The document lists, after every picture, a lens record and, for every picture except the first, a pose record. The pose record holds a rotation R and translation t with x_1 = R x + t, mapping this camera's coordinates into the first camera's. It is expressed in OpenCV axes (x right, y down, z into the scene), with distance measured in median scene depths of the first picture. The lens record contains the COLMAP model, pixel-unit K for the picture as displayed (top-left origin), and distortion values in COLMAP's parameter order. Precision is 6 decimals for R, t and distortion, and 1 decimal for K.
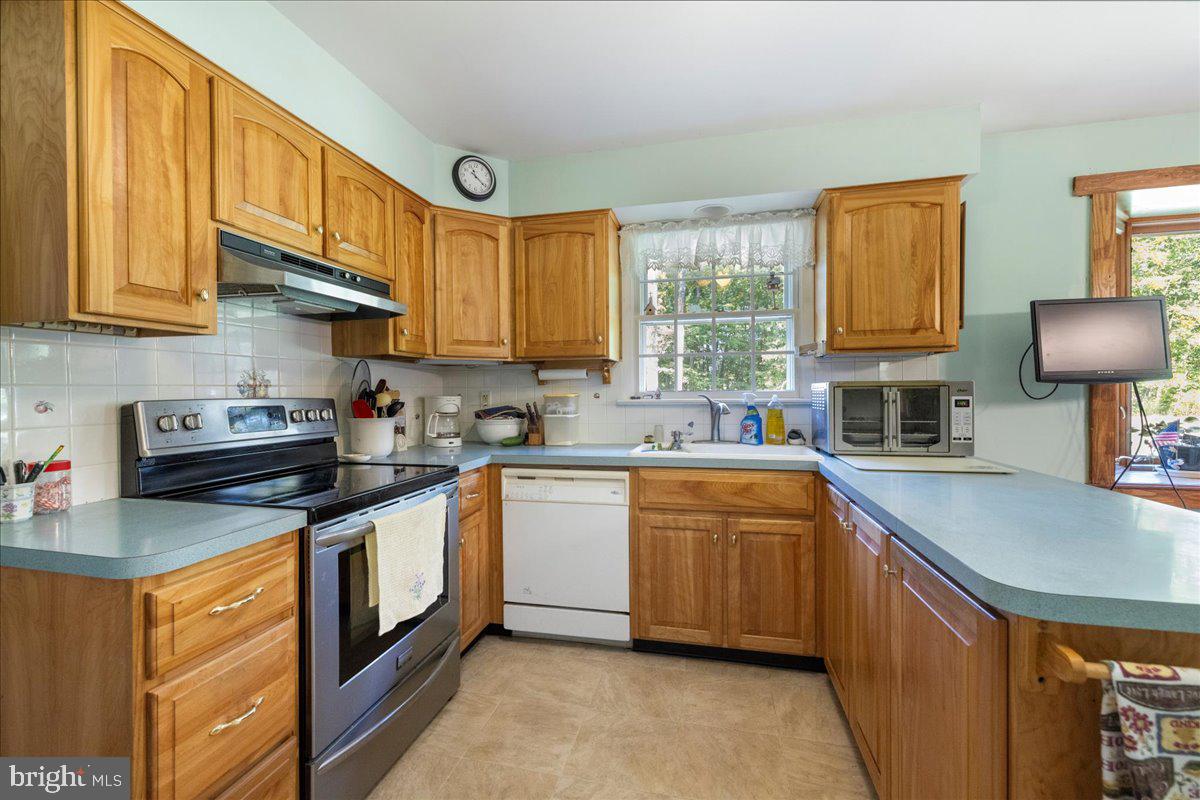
lens RADIAL K [[501.9, 0, 600.0], [0, 501.9, 400.0], [0, 0, 1]] dist [-0.001632, 0.000073]
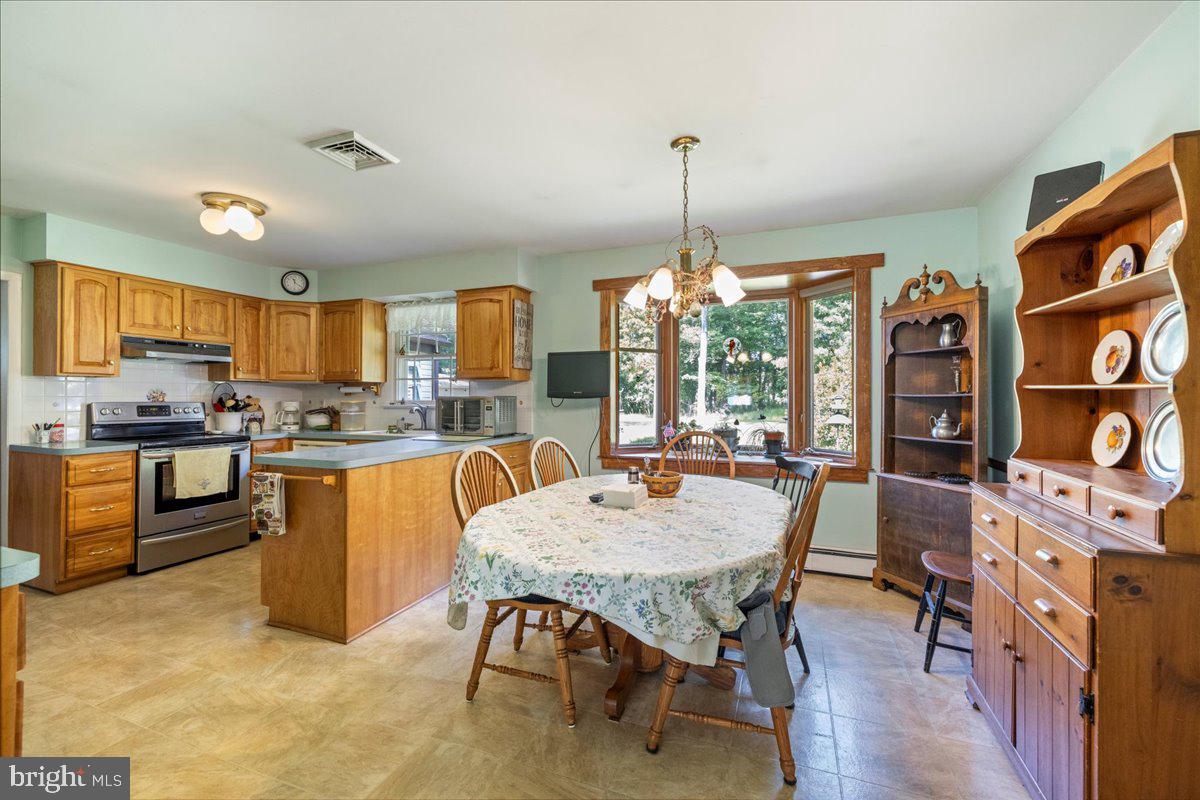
lens RADIAL K [[501.9, 0, 600.0], [0, 501.9, 400.0], [0, 0, 1]] dist [-0.001632, 0.000073]
pose [[0.991229, 0.009772, -0.131792, 1.272146], [-0.011340, 0.999873, -0.011157, -0.007389], [0.131666, 0.012554, 0.991215, -0.768146]]
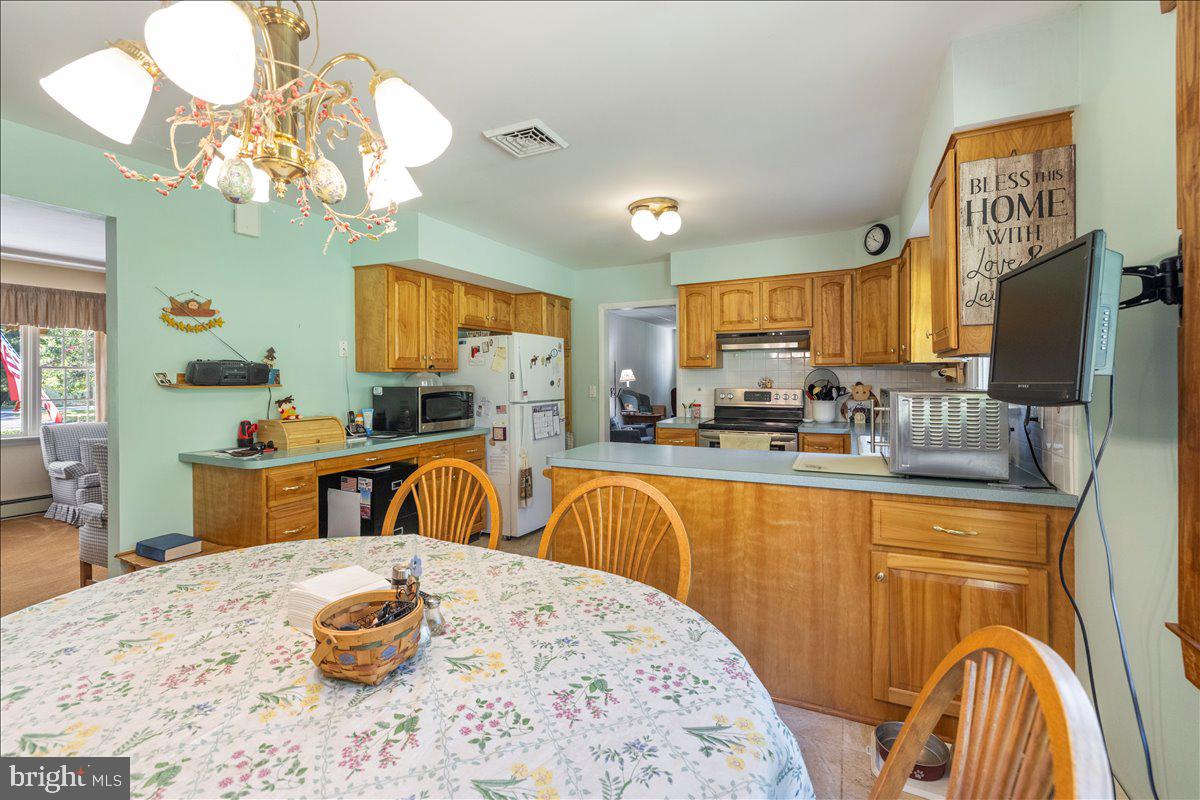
lens RADIAL K [[535.8, 0, 598.8], [0, 535.8, 375.9], [0, 0, 1]] dist [-0.001265, -0.000083]
pose [[-0.226405, 0.005076, -0.974020, 1.672979], [-0.007900, 0.999944, 0.007048, -0.061801], [0.974001, 0.009291, -0.226352, 0.665437]]
